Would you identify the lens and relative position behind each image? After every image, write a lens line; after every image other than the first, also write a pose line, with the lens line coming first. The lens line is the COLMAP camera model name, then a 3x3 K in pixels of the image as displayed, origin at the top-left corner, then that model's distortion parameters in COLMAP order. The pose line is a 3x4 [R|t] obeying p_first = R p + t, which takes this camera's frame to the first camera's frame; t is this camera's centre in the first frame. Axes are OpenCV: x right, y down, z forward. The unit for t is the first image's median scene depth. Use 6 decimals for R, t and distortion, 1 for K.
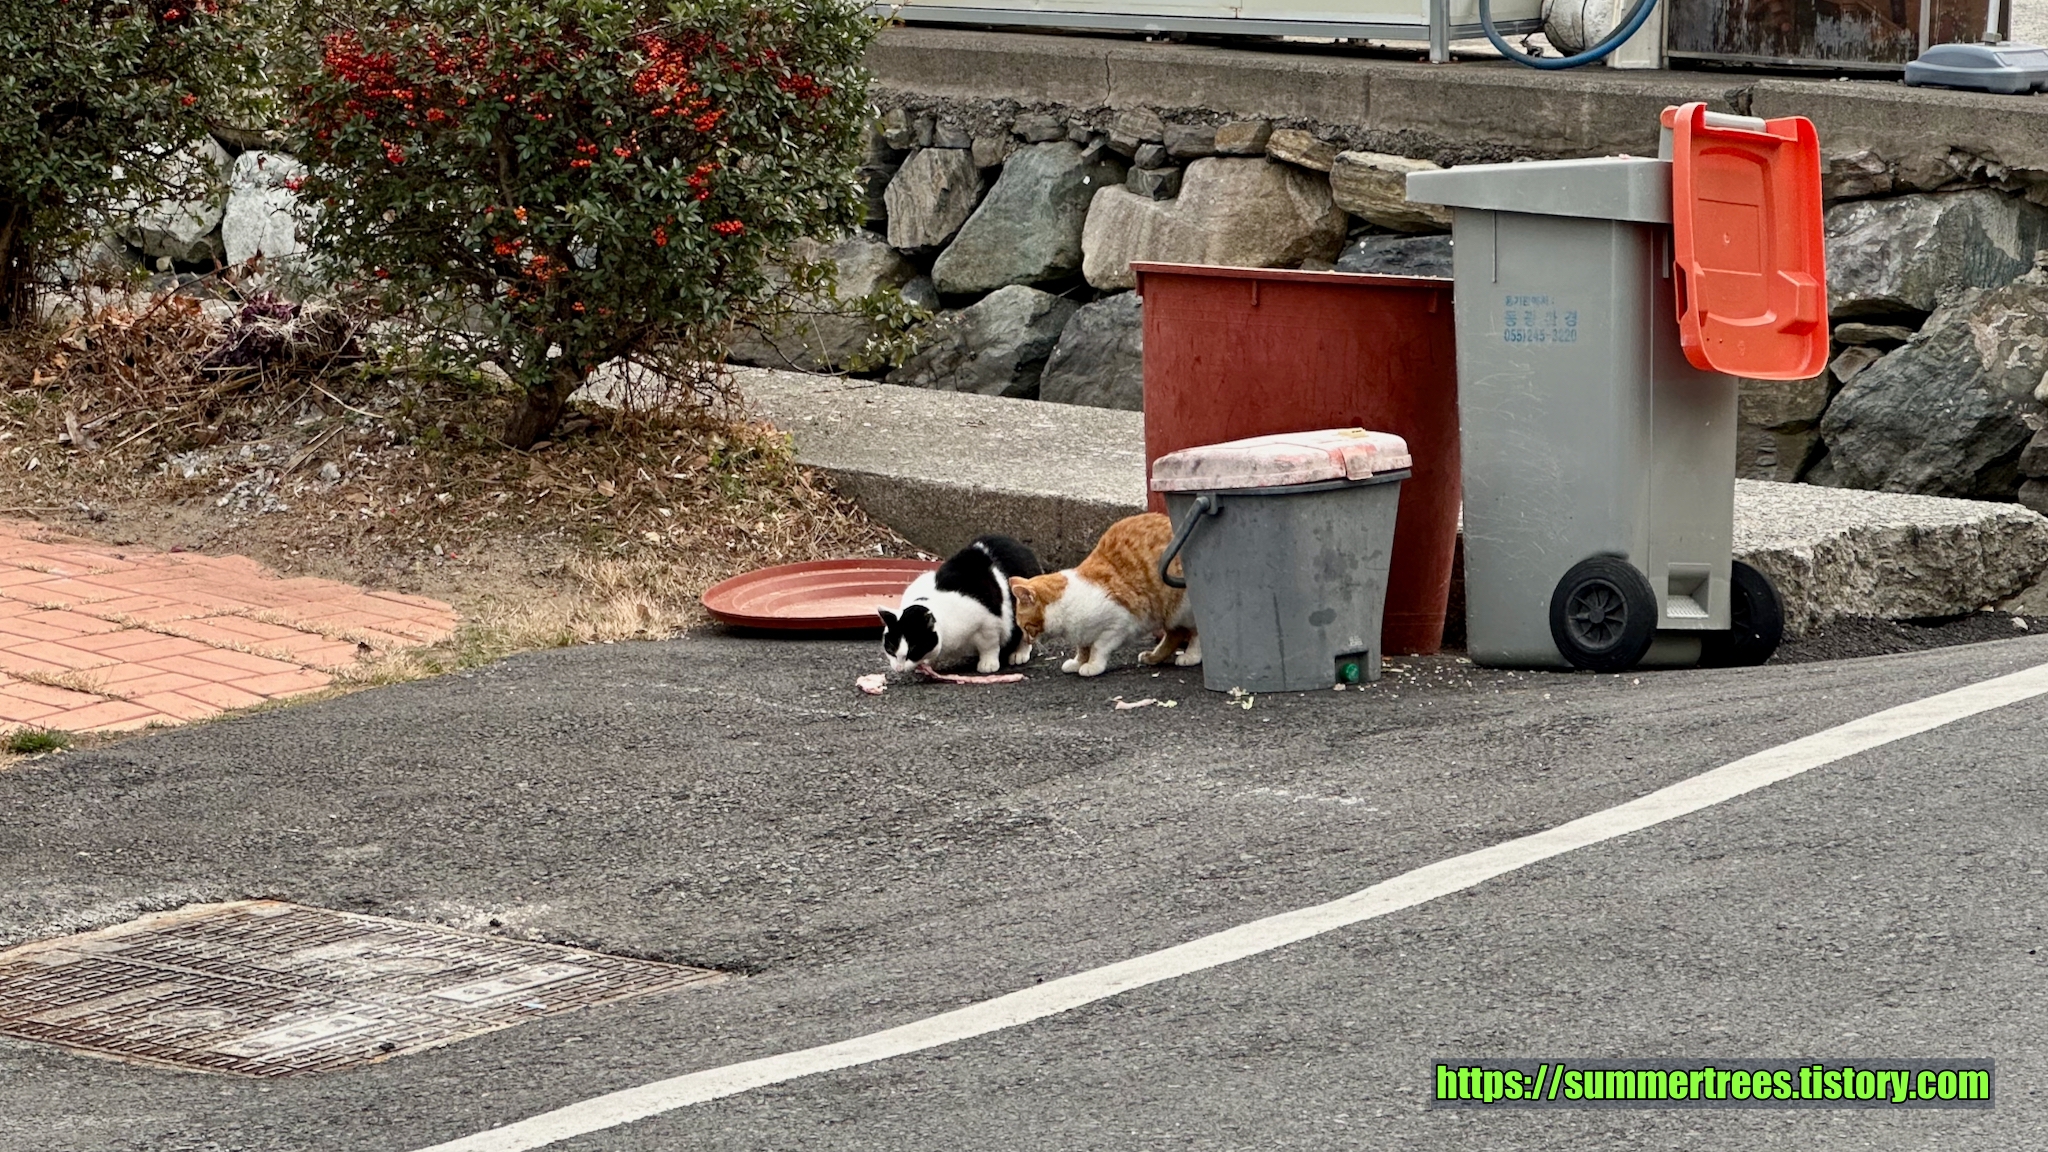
lens RADIAL K [[6278.7, 0, 1015.0], [0, 6278.7, 451.2], [0, 0, 1]] dist [-0.610044, 26.613693]
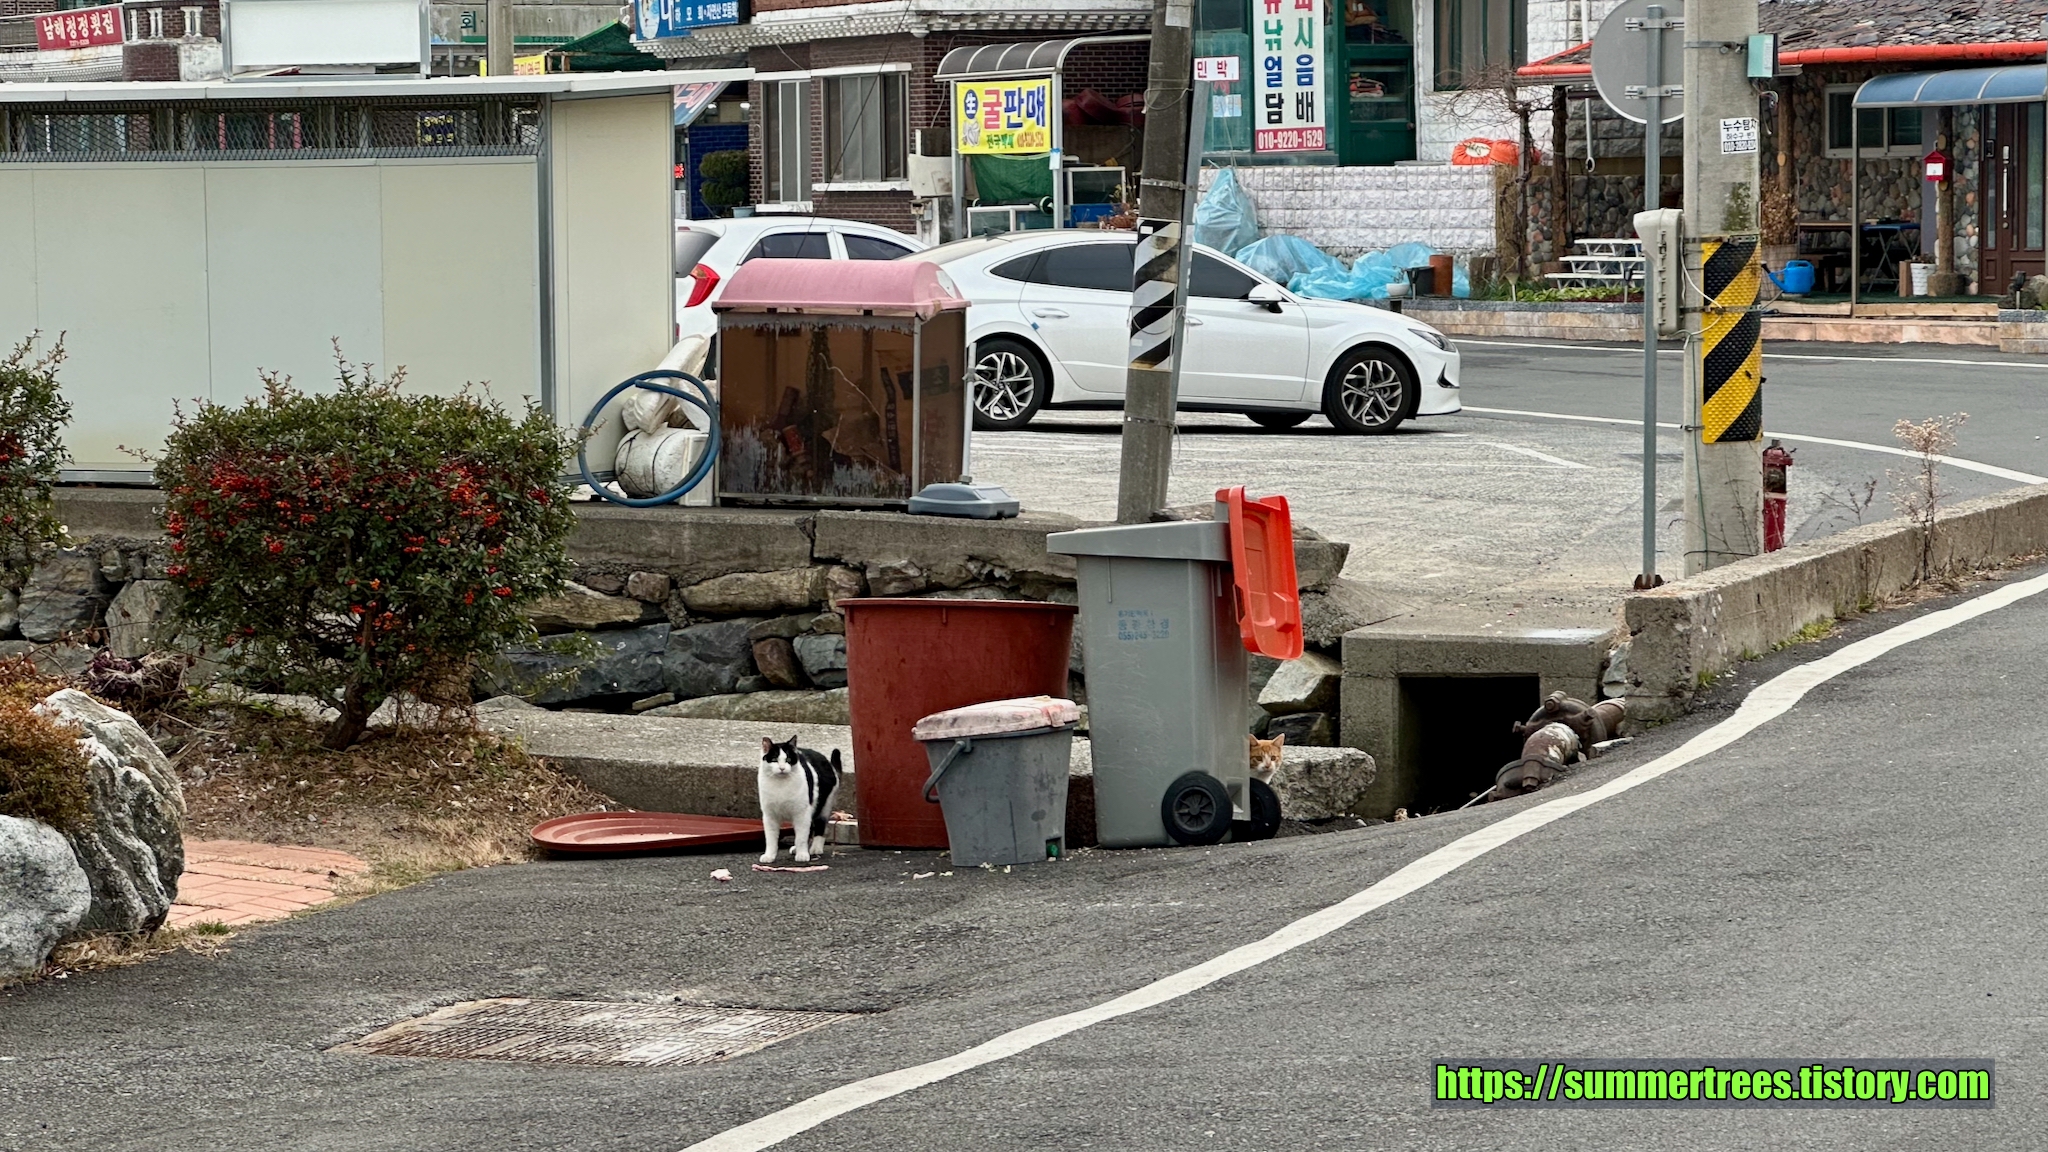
lens RADIAL K [[6278.7, 0, 1015.0], [0, 6278.7, 451.2], [0, 0, 1]] dist [-0.610044, 26.613693]
pose [[0.944822, -0.013880, 0.327289, -0.406500], [0.041272, 0.996184, -0.076897, 0.048695], [-0.324973, 0.086162, 0.941790, -0.419897]]
